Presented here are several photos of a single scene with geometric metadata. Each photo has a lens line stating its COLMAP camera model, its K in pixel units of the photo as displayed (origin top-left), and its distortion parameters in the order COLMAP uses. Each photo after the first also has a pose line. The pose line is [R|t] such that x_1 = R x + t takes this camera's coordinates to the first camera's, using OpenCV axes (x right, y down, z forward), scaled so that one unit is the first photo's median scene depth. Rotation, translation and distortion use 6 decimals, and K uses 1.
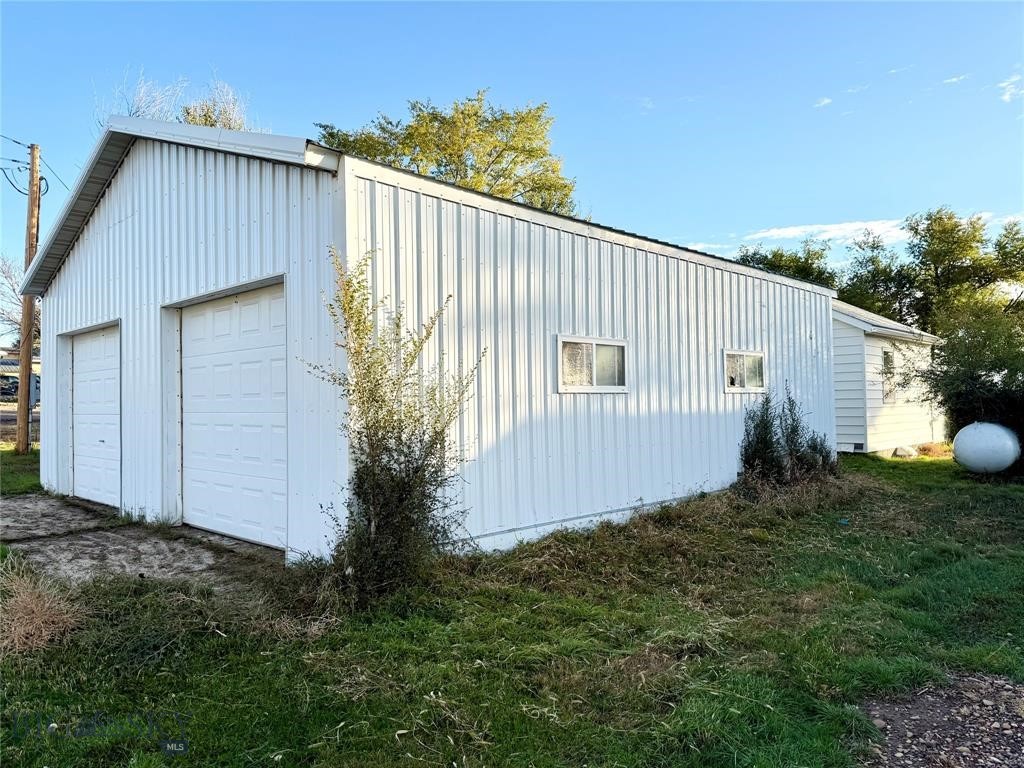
lens RADIAL K [[724.0, 0, 508.7], [0, 724.0, 387.5], [0, 0, 1]] dist [0.005915, 0.003091]
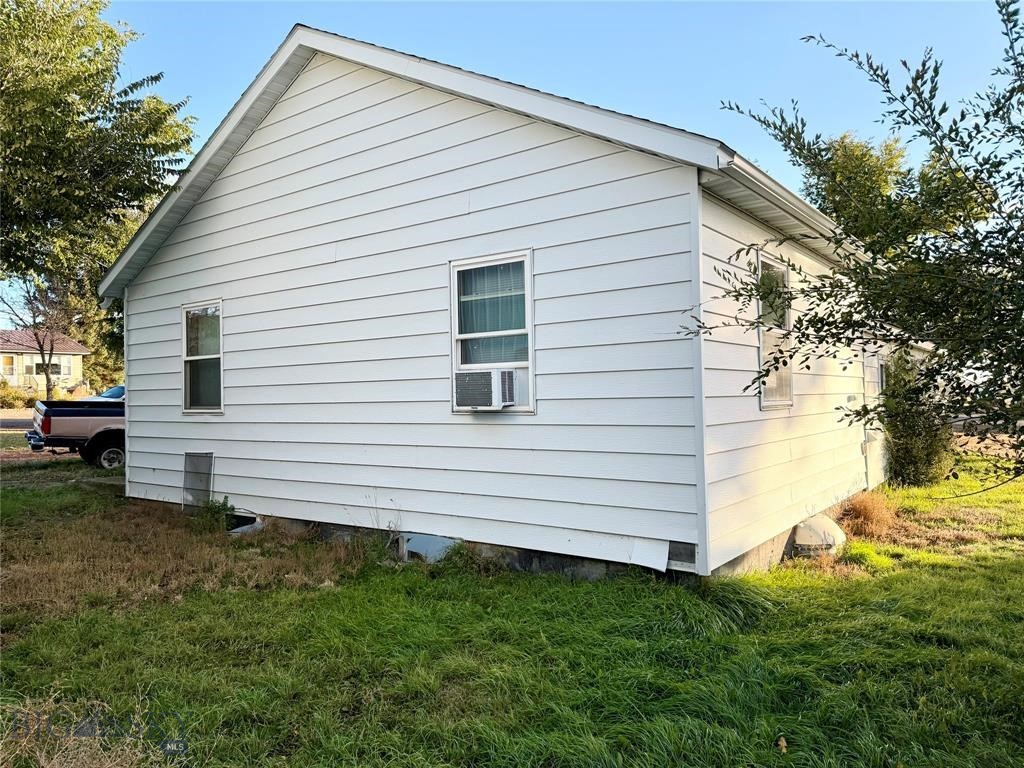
lens RADIAL K [[724.0, 0, 514.1], [0, 724.0, 381.5], [0, 0, 1]] dist [0.005915, 0.003091]
pose [[0.991487, -0.001288, 0.130200, 0.371013], [0.001437, 0.999998, -0.001055, 0.009166], [-0.130198, 0.001233, 0.991487, 0.701942]]
